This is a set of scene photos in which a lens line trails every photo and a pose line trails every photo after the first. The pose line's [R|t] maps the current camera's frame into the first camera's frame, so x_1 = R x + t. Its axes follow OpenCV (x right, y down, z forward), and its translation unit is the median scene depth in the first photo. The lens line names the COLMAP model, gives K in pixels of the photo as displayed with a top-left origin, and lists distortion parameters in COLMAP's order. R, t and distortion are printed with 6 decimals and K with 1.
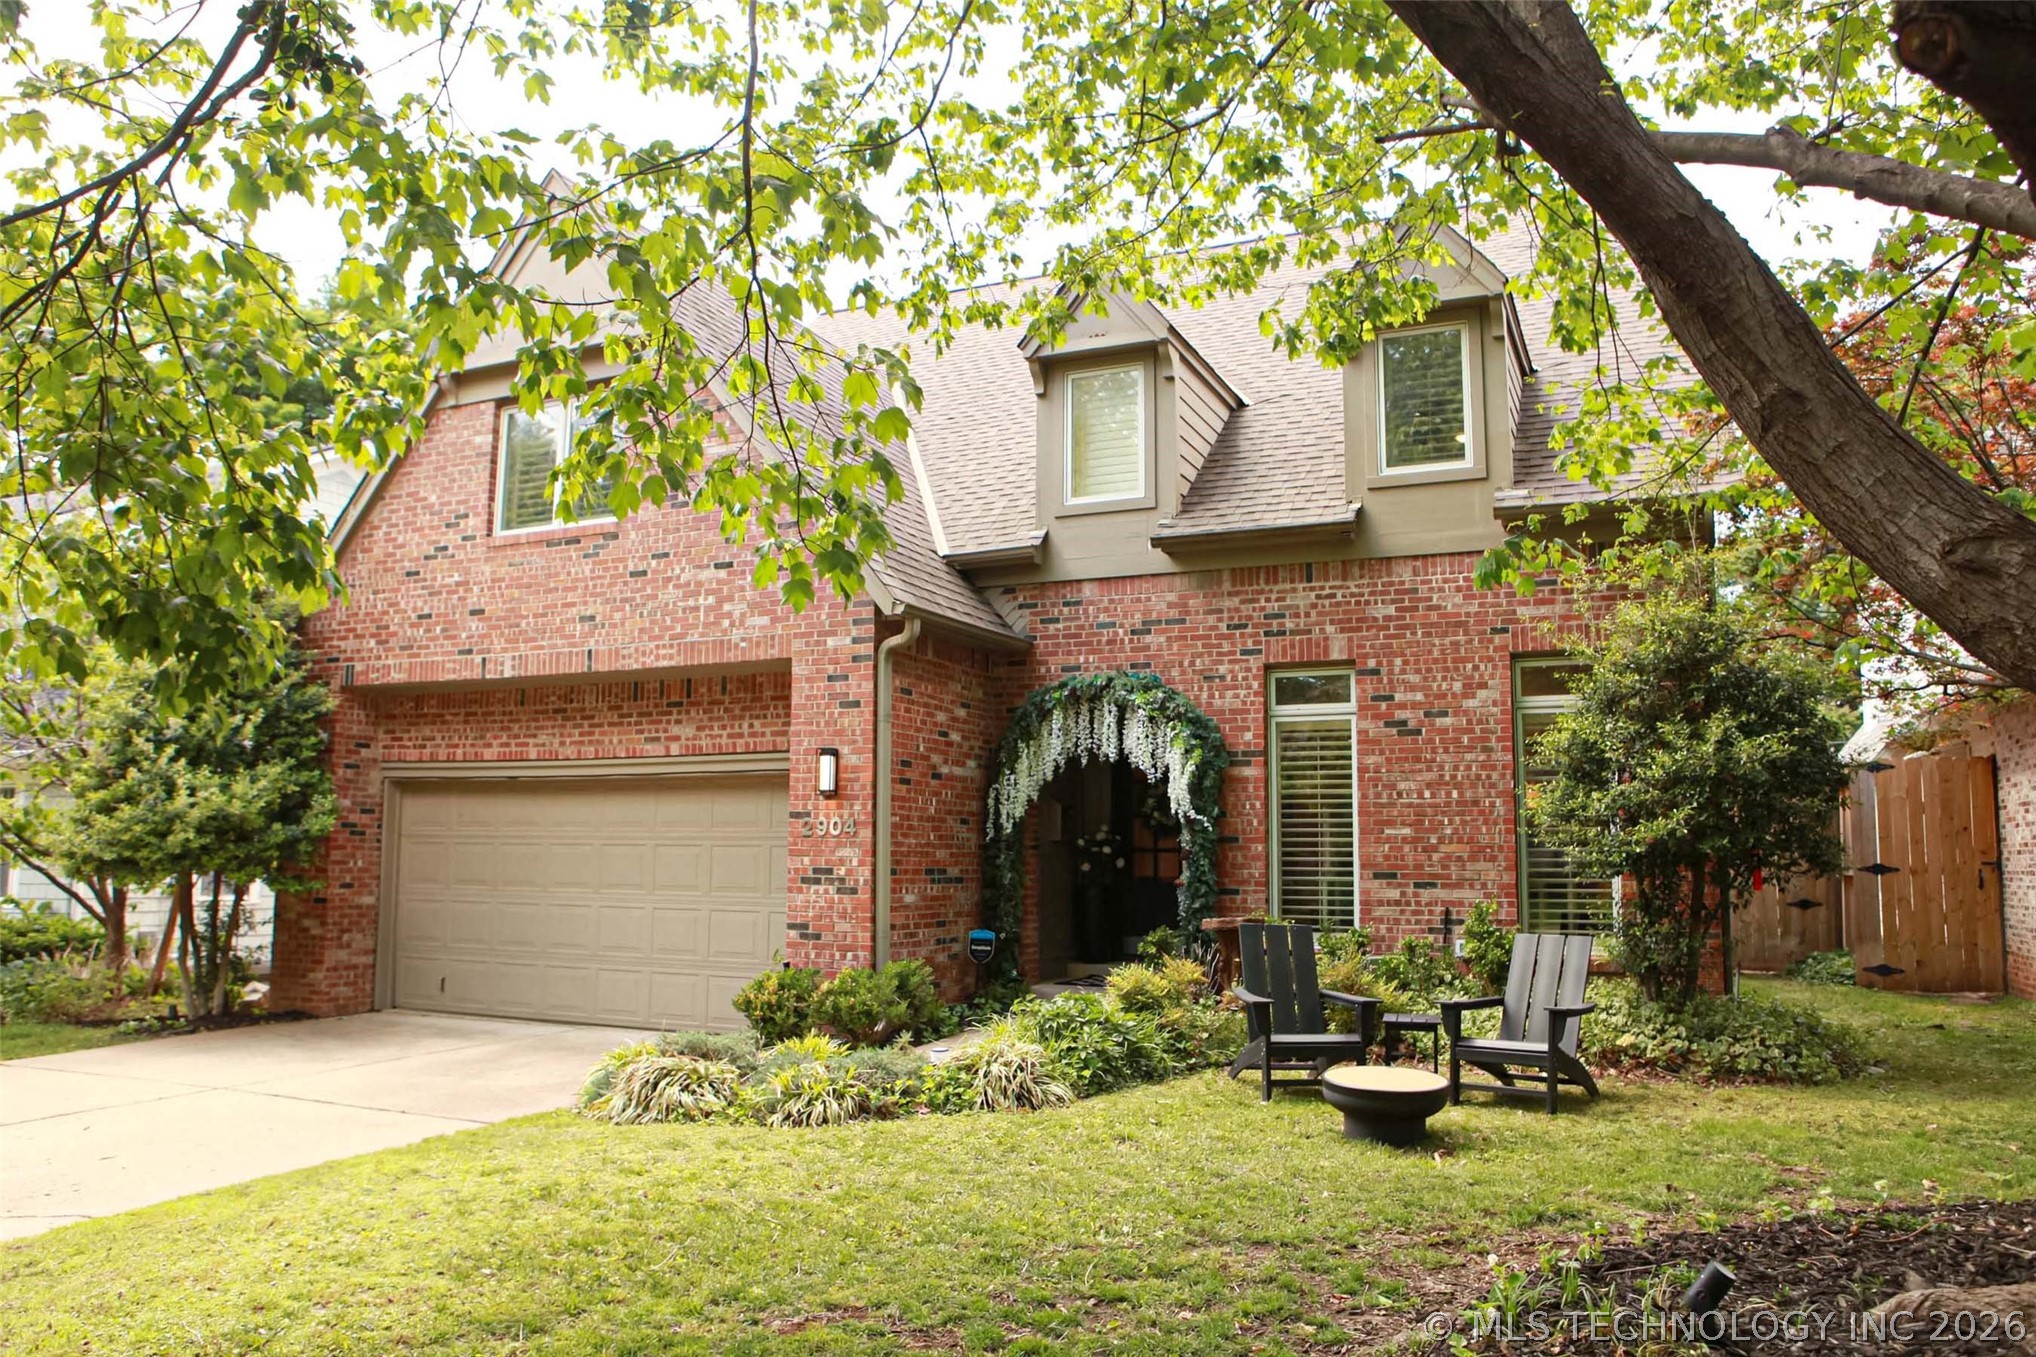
lens RADIAL K [[1405.0, 0, 1045.2], [0, 1405.0, 684.8], [0, 0, 1]] dist [-0.104603, 0.067682]
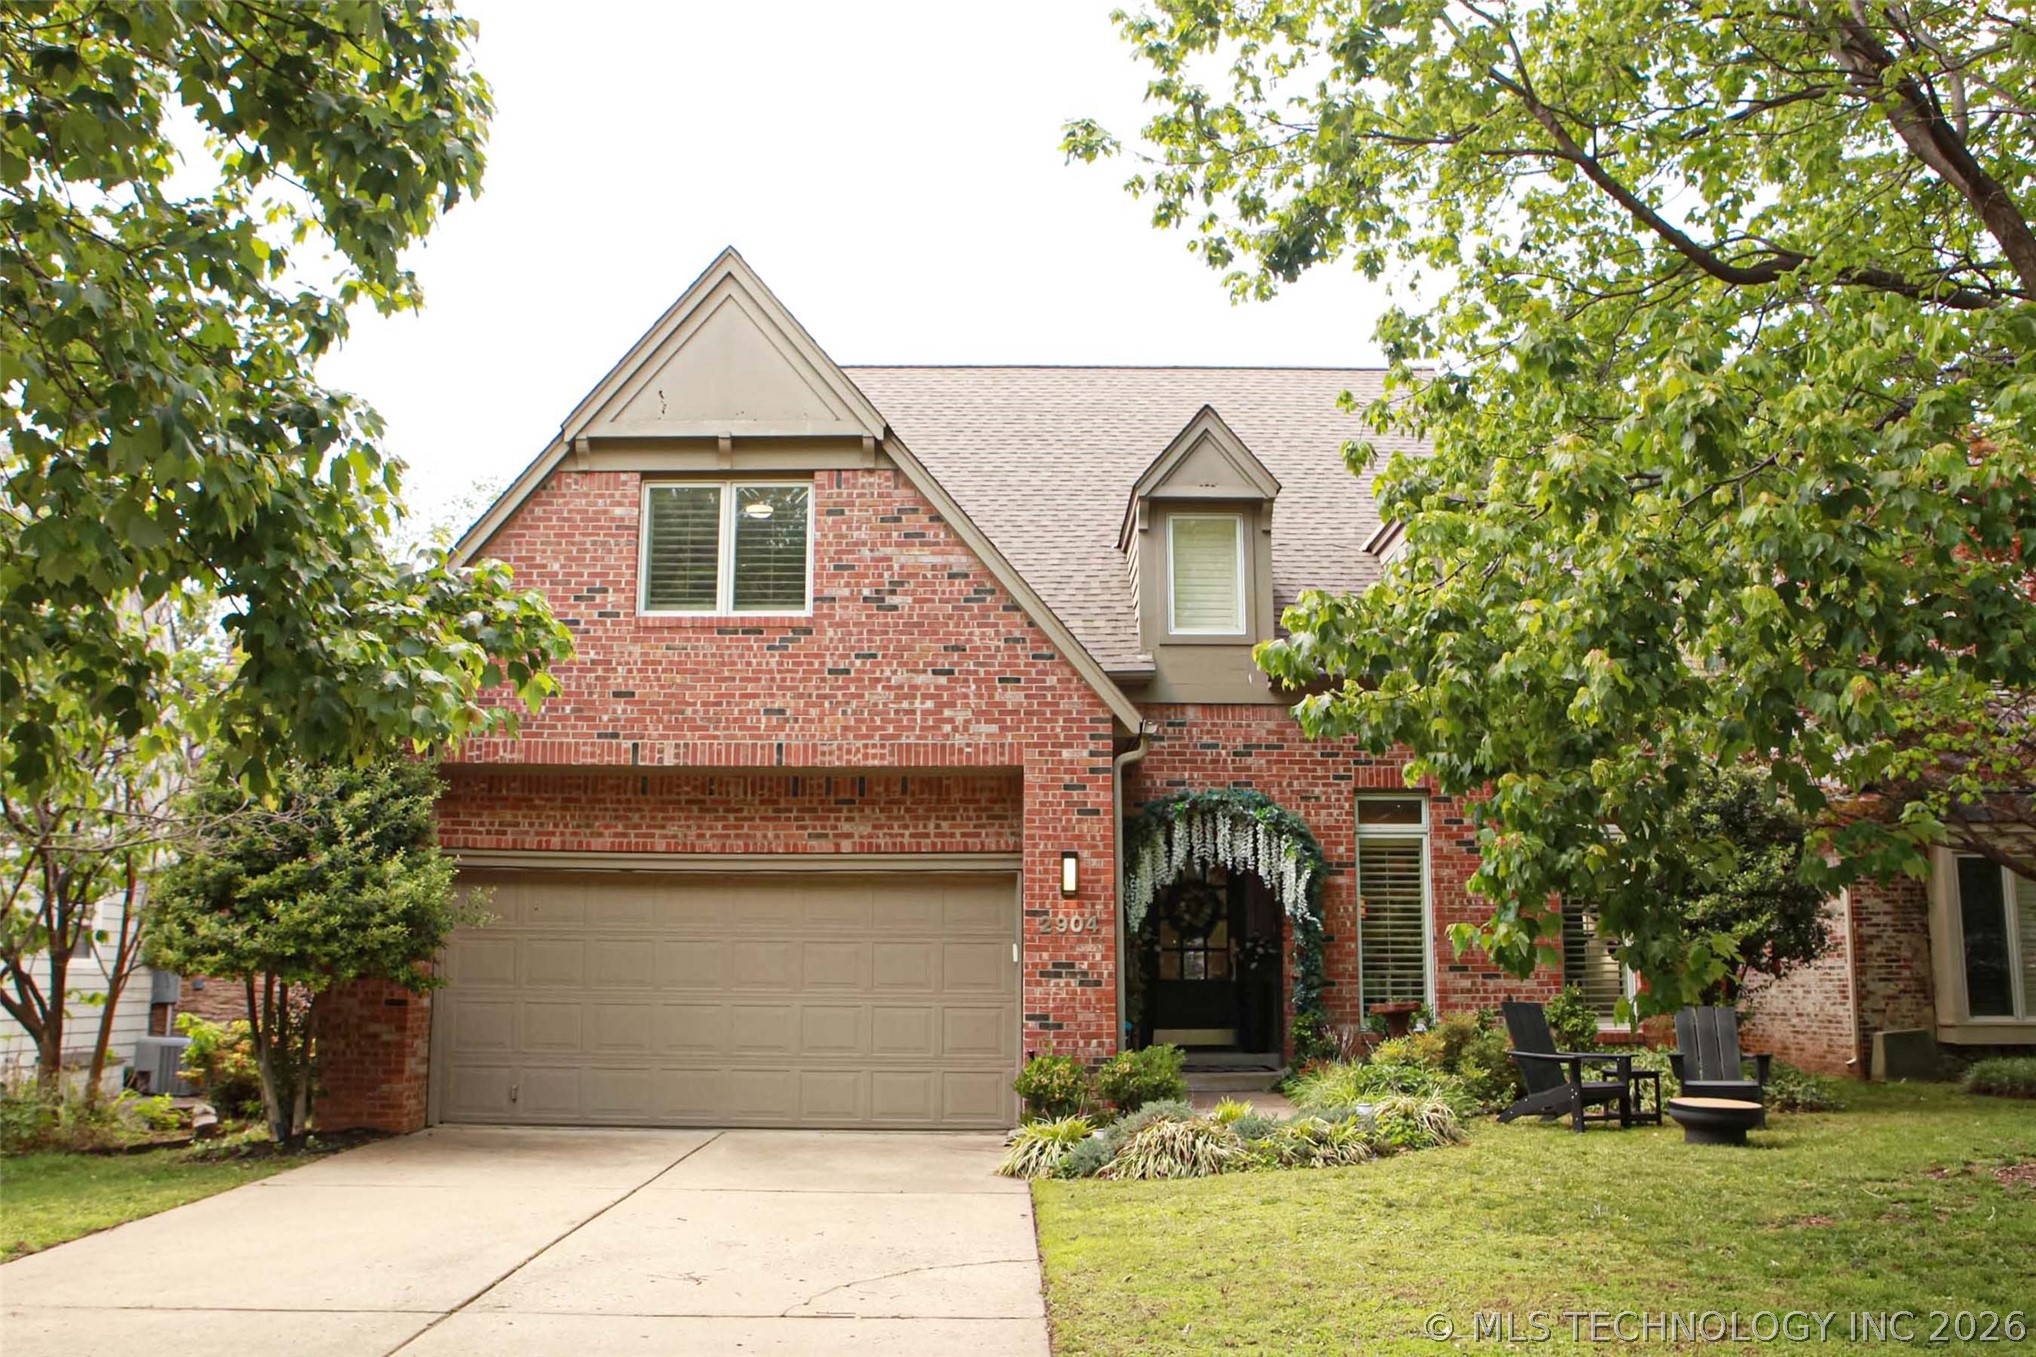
lens RADIAL K [[1605.0, 0, 984.8], [0, 1605.0, 696.6], [0, 0, 1]] dist [-0.085950, 0.008281]
pose [[0.919538, 0.065846, 0.387445, -0.650021], [-0.047819, 0.997285, -0.055997, -0.001622], [-0.390080, 0.032964, 0.920191, -0.111373]]
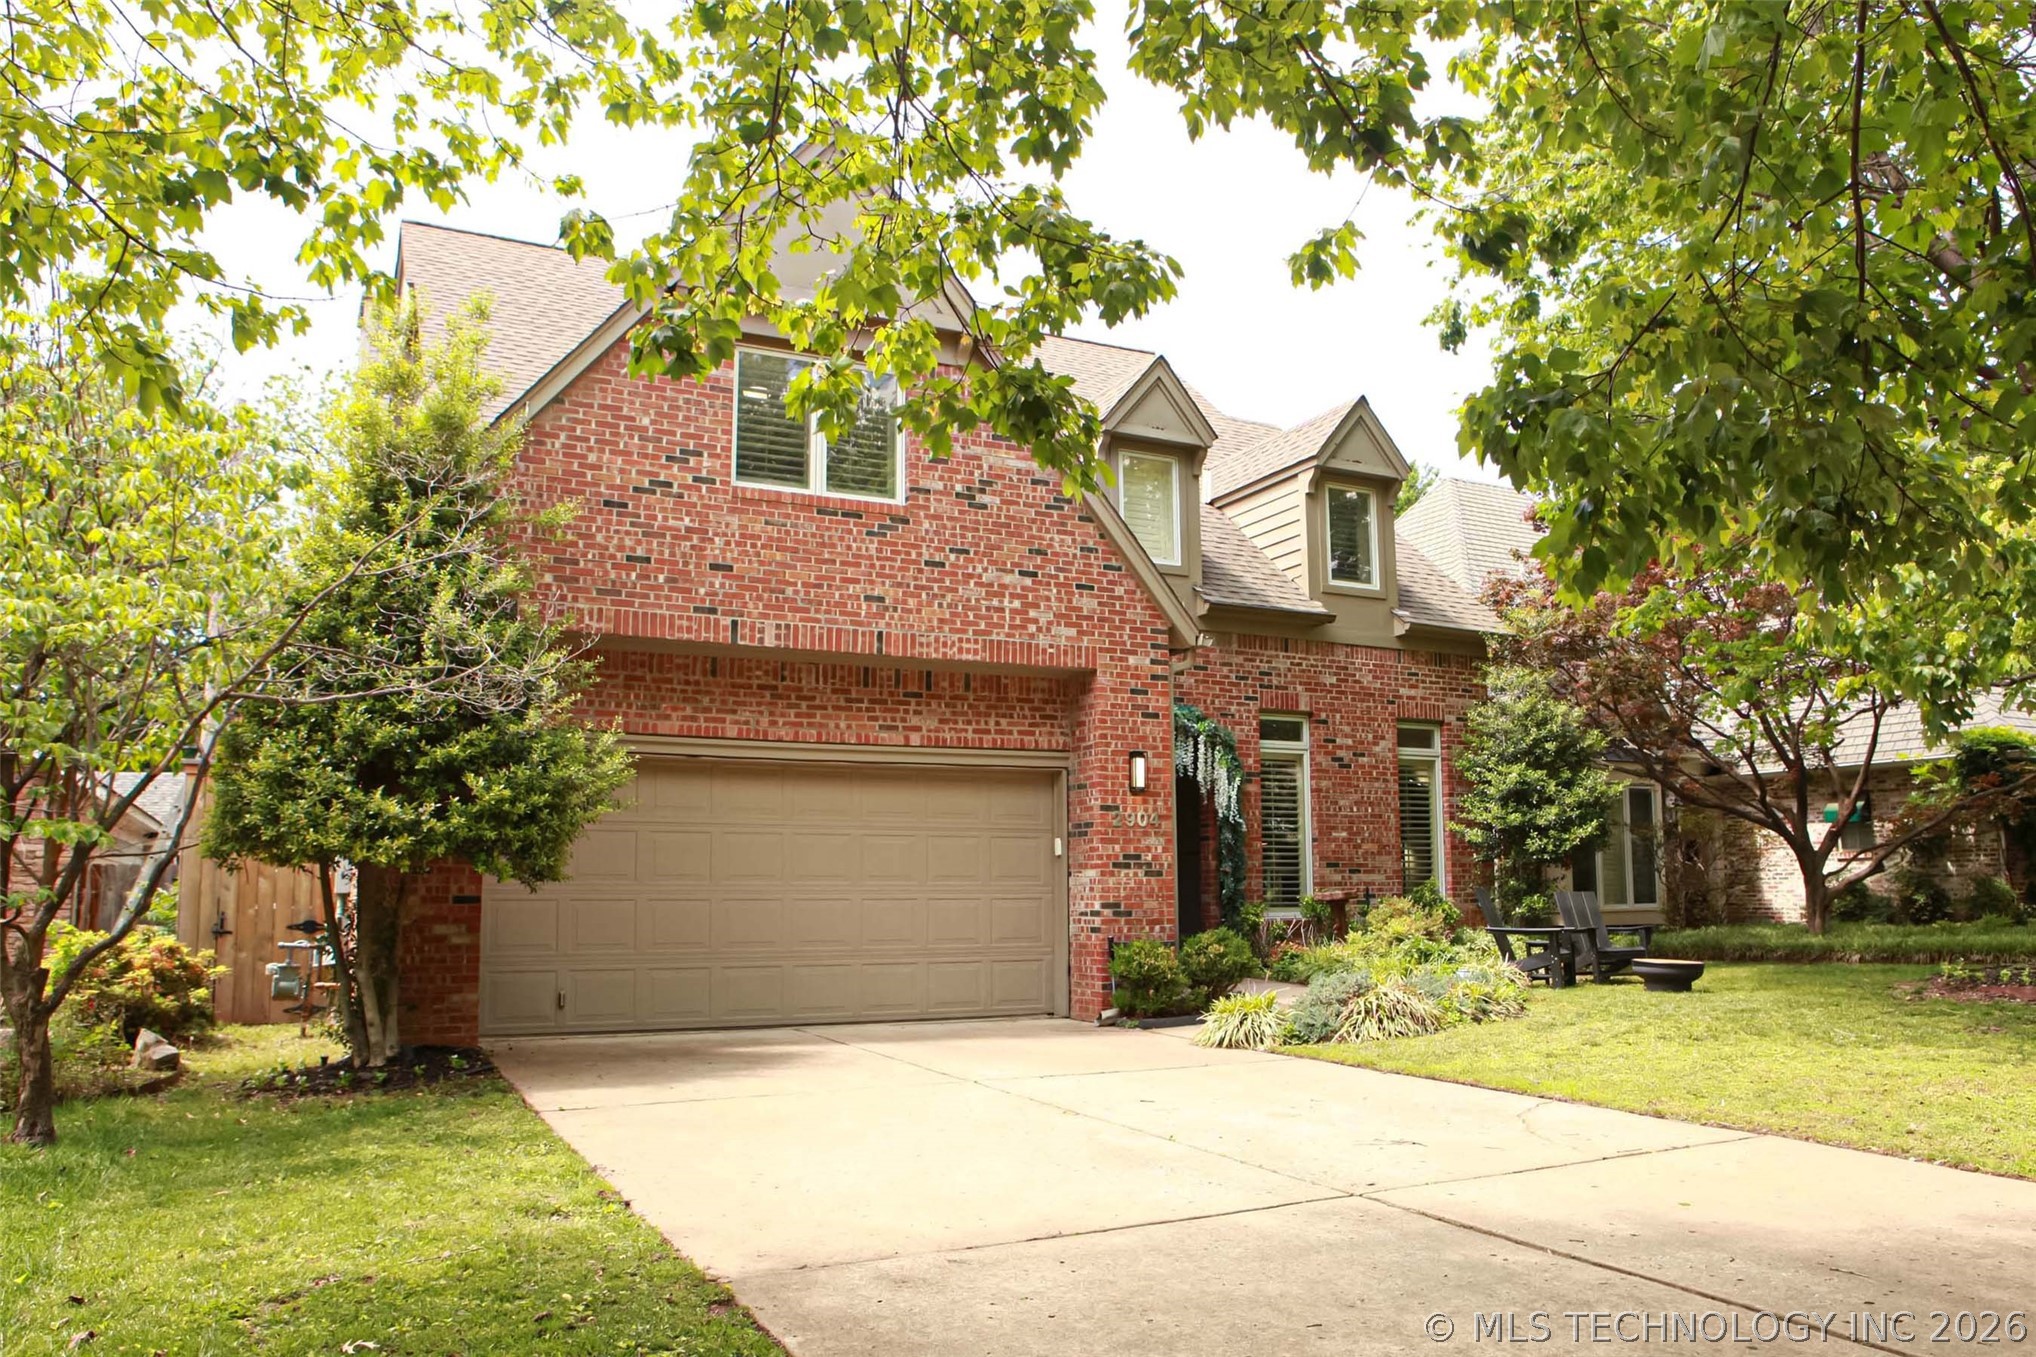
lens RADIAL K [[1456.7, 0, 1019.8], [0, 1456.7, 689.5], [0, 0, 1]] dist [-0.083780, -0.001975]
pose [[0.644098, 0.097845, 0.758660, -1.052035], [-0.085177, 0.994792, -0.055984, 0.064846], [-0.760186, -0.028561, 0.649077, 0.269286]]
